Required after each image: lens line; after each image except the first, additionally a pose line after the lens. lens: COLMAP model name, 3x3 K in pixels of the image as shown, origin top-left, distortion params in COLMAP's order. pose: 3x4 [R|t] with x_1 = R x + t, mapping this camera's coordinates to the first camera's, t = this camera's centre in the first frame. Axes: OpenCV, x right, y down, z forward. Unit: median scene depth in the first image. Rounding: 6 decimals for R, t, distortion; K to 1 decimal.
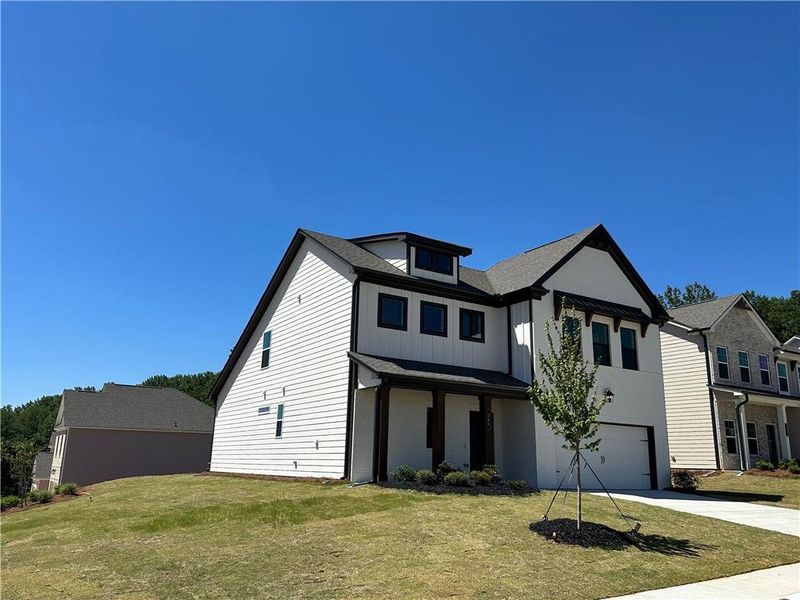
lens RADIAL K [[626.3, 0, 400.0], [0, 626.3, 300.0], [0, 0, 1]] dist [0.145620, -0.230084]
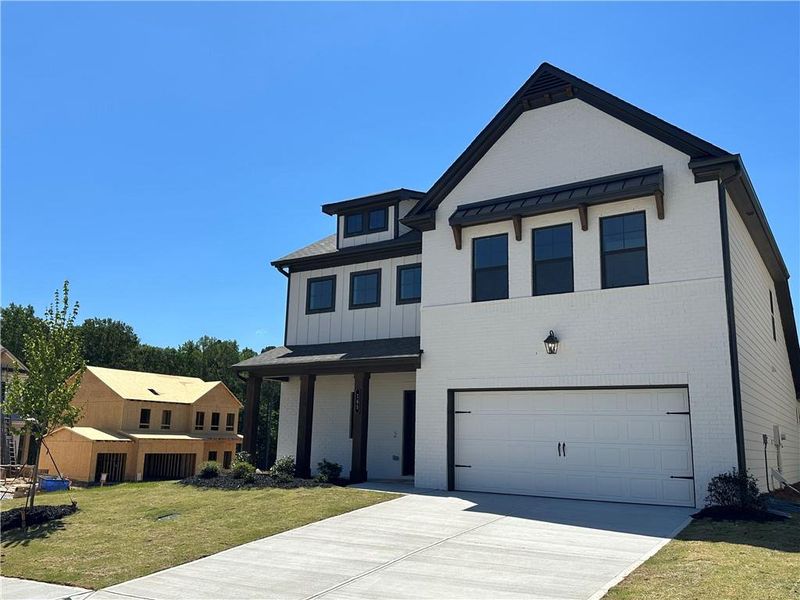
lens RADIAL K [[687.6, 0, 400.0], [0, 687.6, 300.0], [0, 0, 1]] dist [0.124091, -0.001201]
pose [[0.410111, -0.201365, -0.889529, 0.894316], [0.215112, 0.969162, -0.120216, 0.165373], [0.886305, -0.142047, 0.440780, 0.616666]]
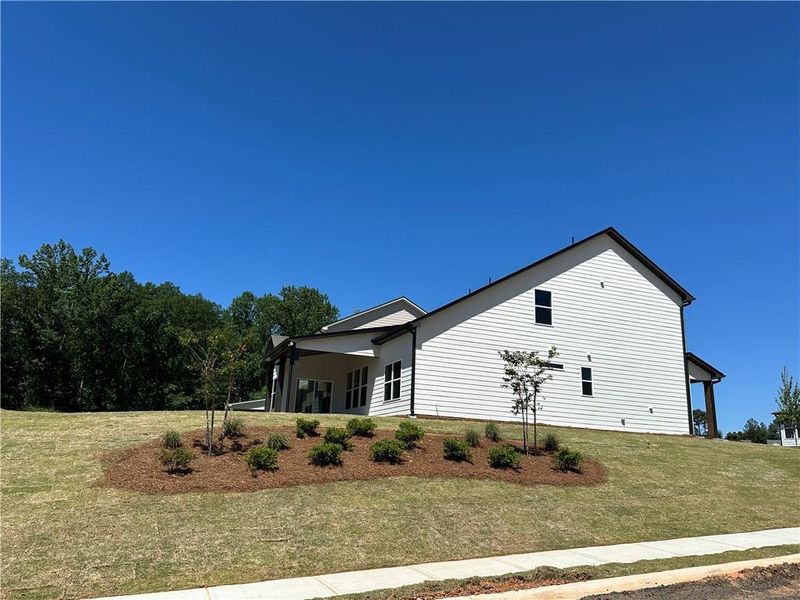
lens RADIAL K [[599.9, 0, 400.0], [0, 599.9, 300.0], [0, 0, 1]] dist [0.123351, -0.190238]
pose [[0.190228, 0.243453, 0.951075, -1.439999], [-0.283789, 0.941043, -0.184123, 0.379065], [-0.939828, -0.234879, 0.248102, 1.174419]]
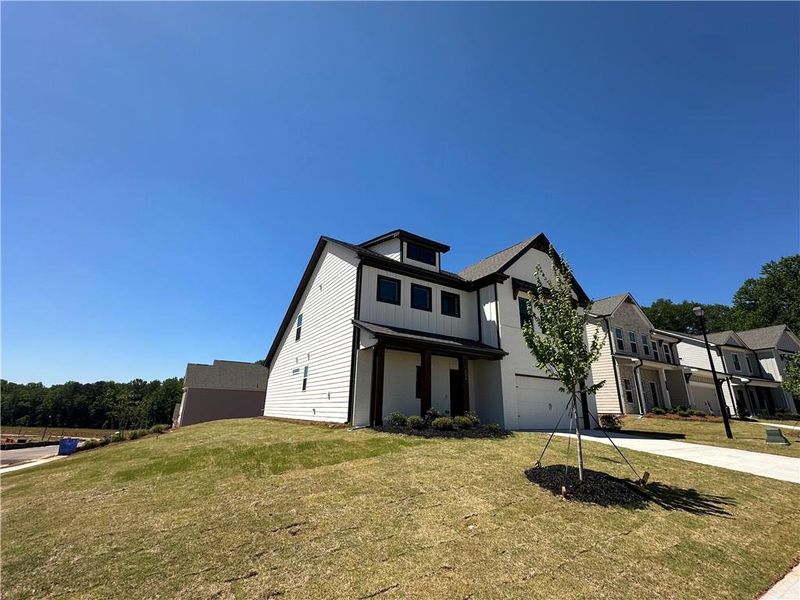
lens RADIAL K [[354.6, 0, 400.0], [0, 354.6, 300.0], [0, 0, 1]] dist [-0.000412, 0.000005]
pose [[0.999997, -0.001571, -0.001701, 0.011206], [0.001478, 0.998562, -0.053586, 0.072945], [0.001782, 0.053583, 0.998562, 0.270507]]
